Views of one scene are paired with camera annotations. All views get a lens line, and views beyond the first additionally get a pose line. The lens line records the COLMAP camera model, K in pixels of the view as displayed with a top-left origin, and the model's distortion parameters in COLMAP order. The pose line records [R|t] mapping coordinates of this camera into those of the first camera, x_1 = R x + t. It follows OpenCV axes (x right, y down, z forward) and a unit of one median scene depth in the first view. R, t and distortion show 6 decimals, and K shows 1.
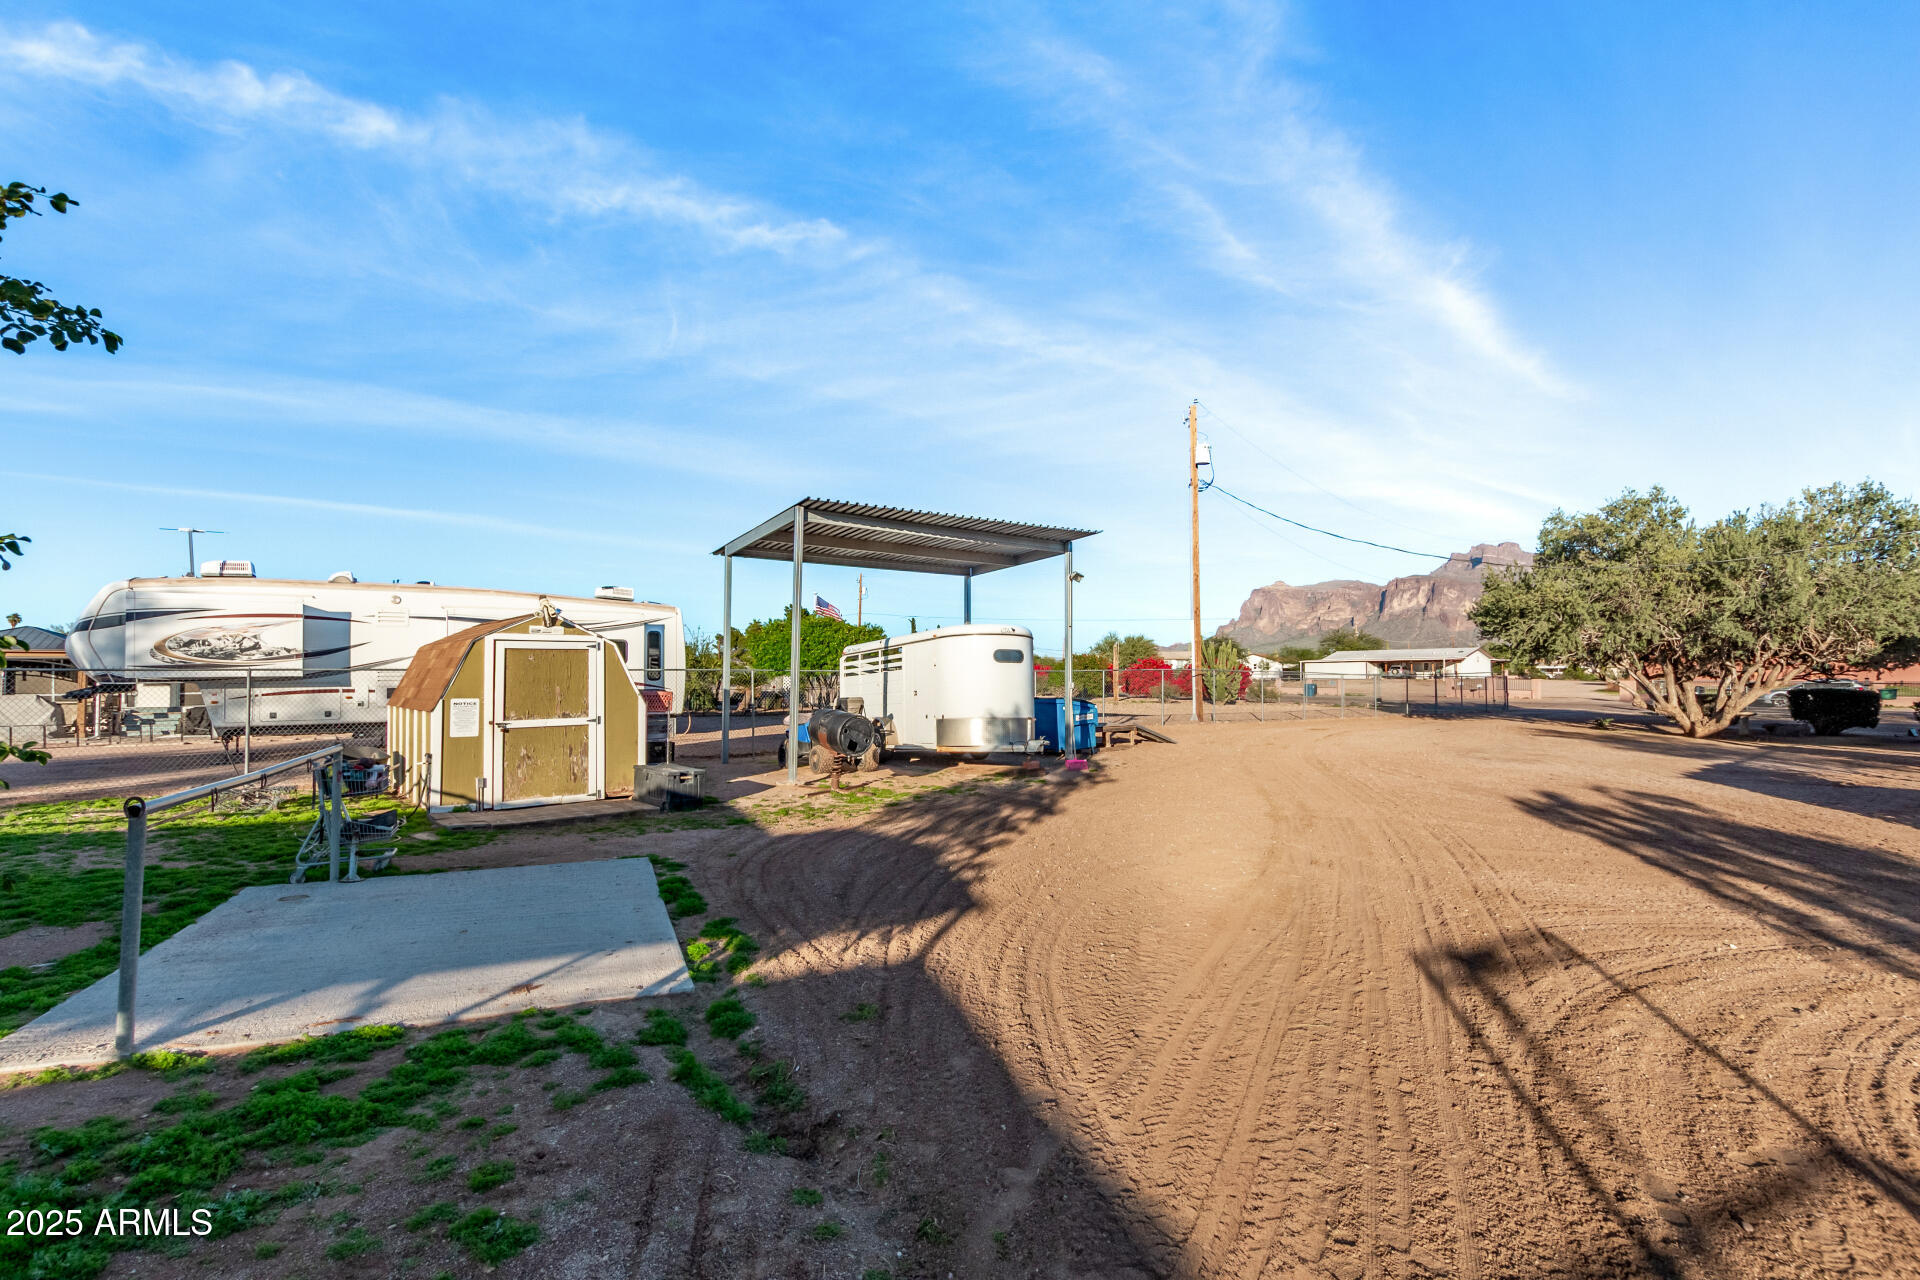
lens RADIAL K [[899.4, 0, 958.6], [0, 899.4, 631.0], [0, 0, 1]] dist [0.016171, -0.007608]
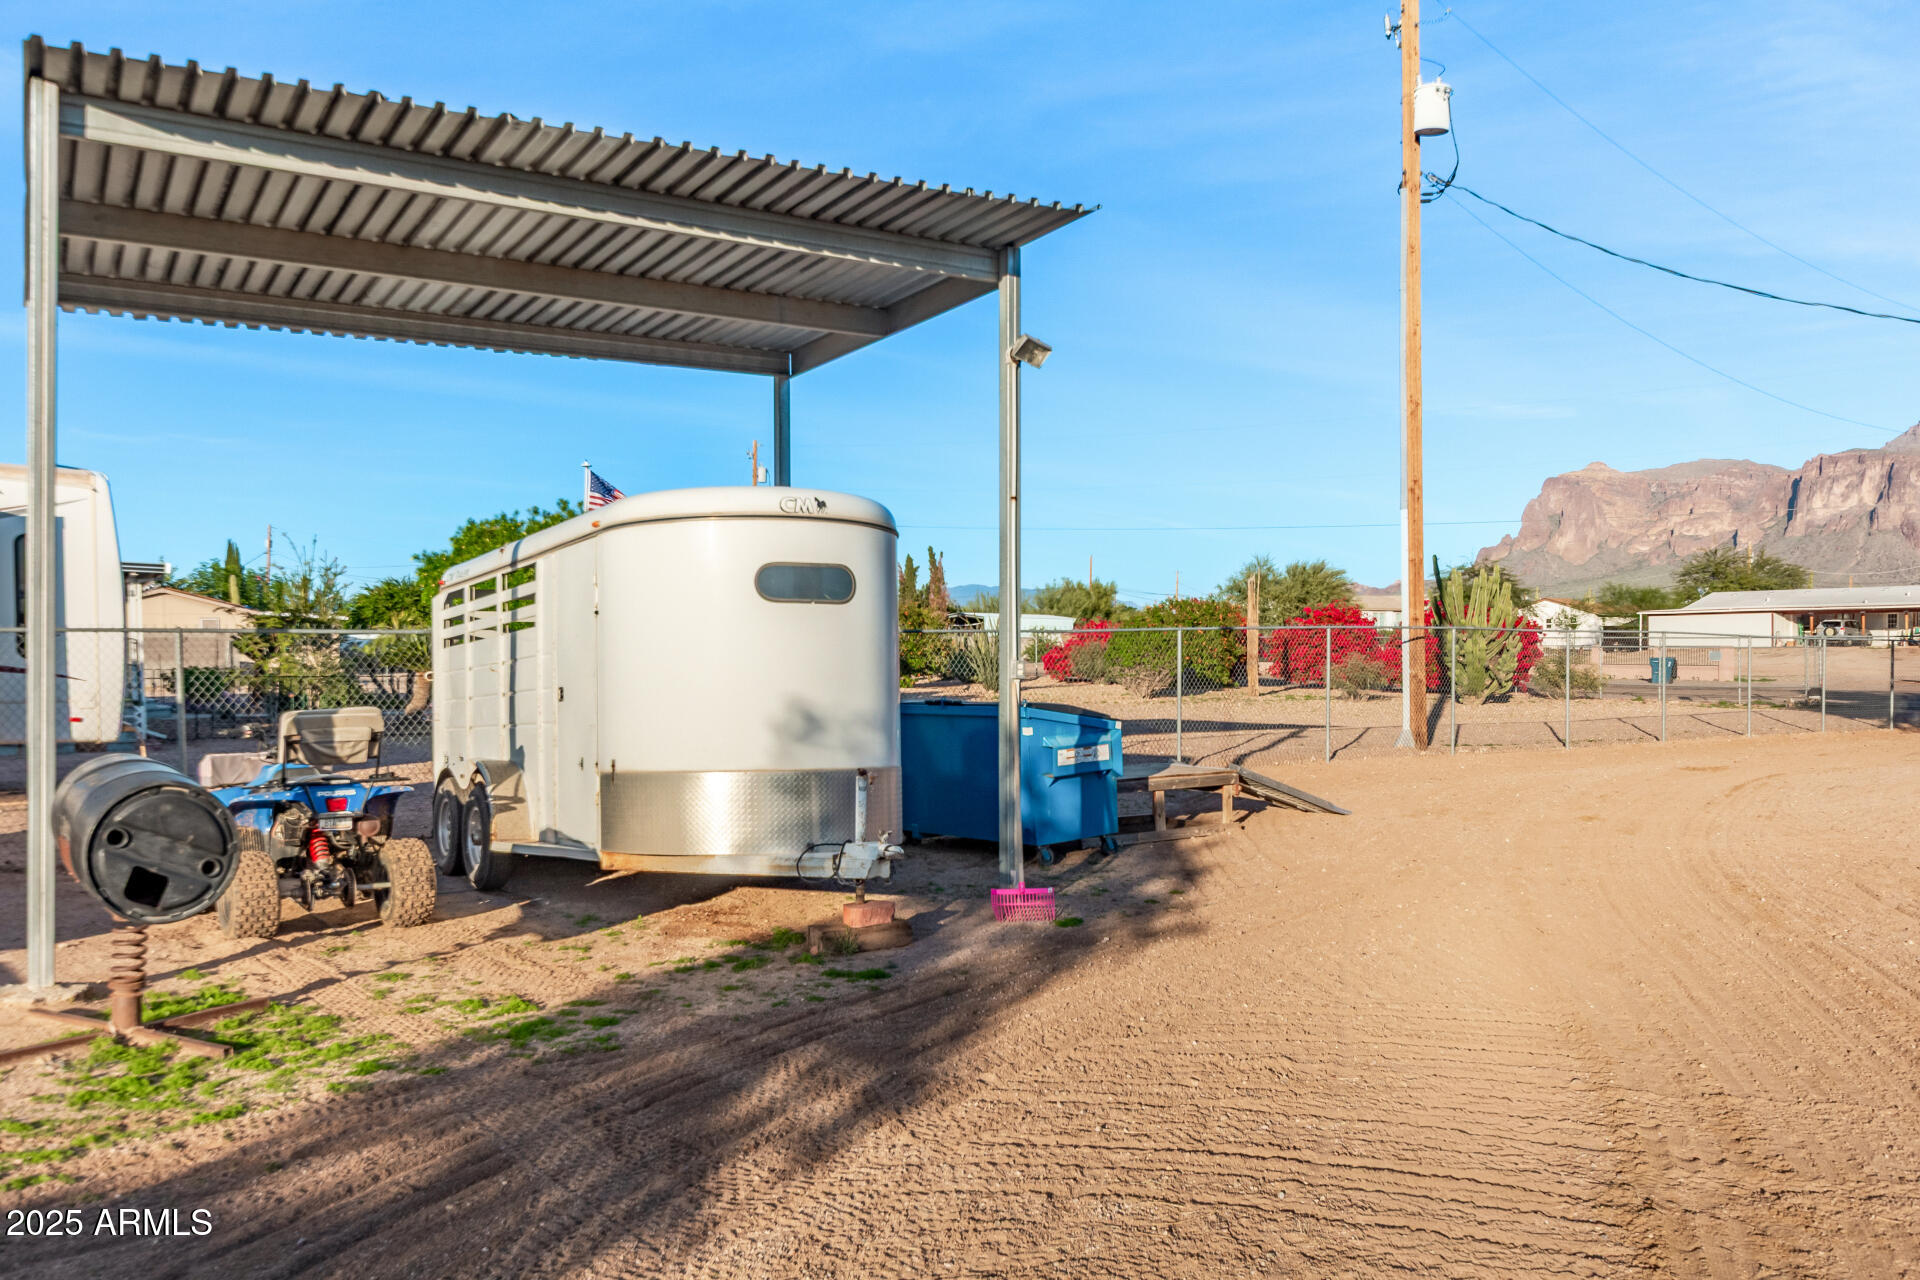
lens RADIAL K [[1666.6, 0, 958.2], [0, 1666.6, 640.7], [0, 0, 1]] dist [0.003256, -0.014735]
pose [[0.999735, -0.004937, -0.022480, 0.057064], [0.005992, 0.998874, 0.047071, 0.009612], [0.022223, -0.047193, 0.998639, 0.178595]]
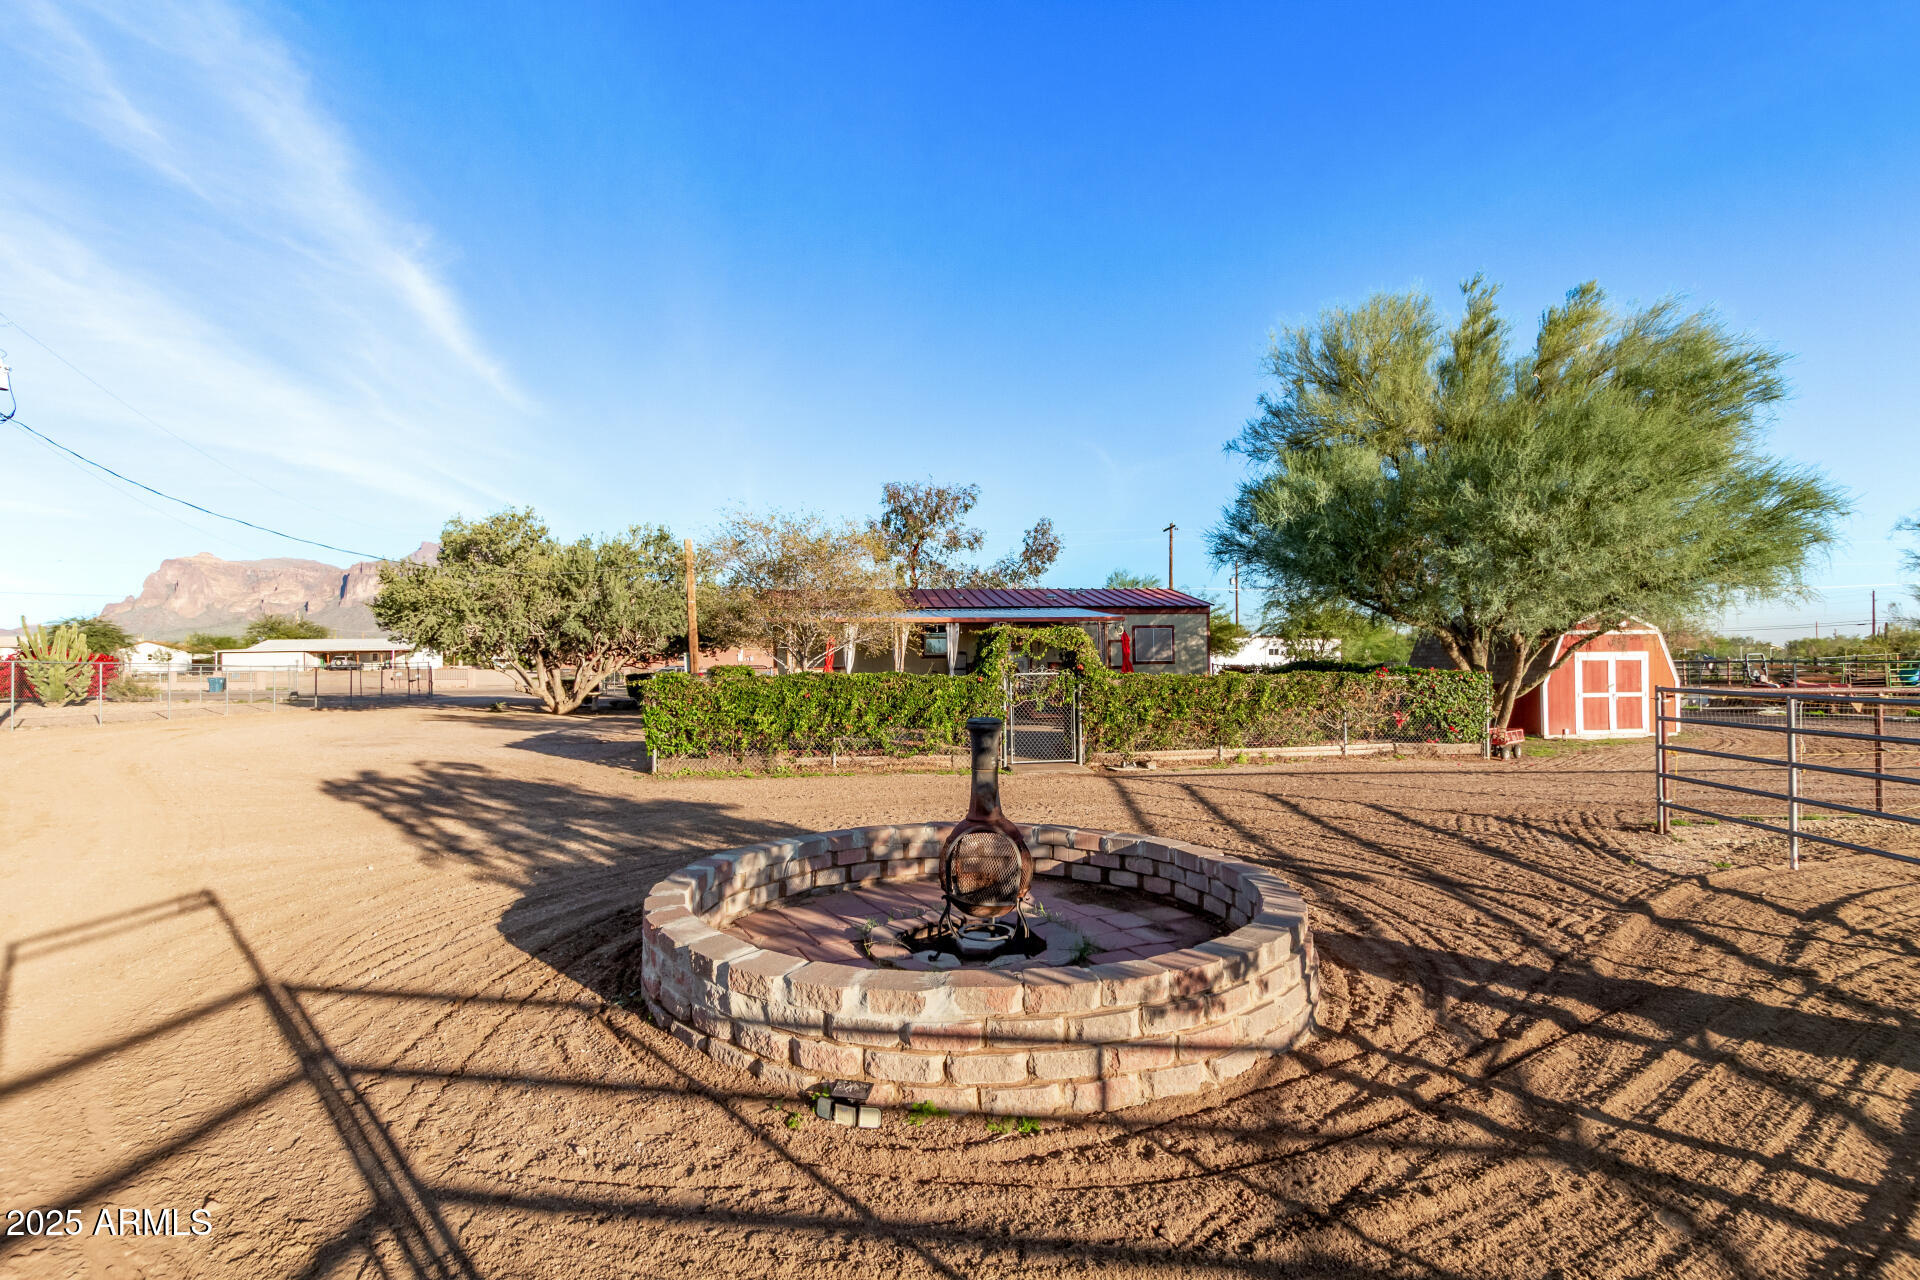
lens RADIAL K [[899.4, 0, 963.0], [0, 899.4, 648.1], [0, 0, 1]] dist [0.016171, -0.007608]
pose [[0.509683, 0.009404, 0.860311, 0.026987], [-0.034390, 0.999364, 0.009450, -0.002410], [-0.859675, -0.034403, 0.509682, -0.067840]]
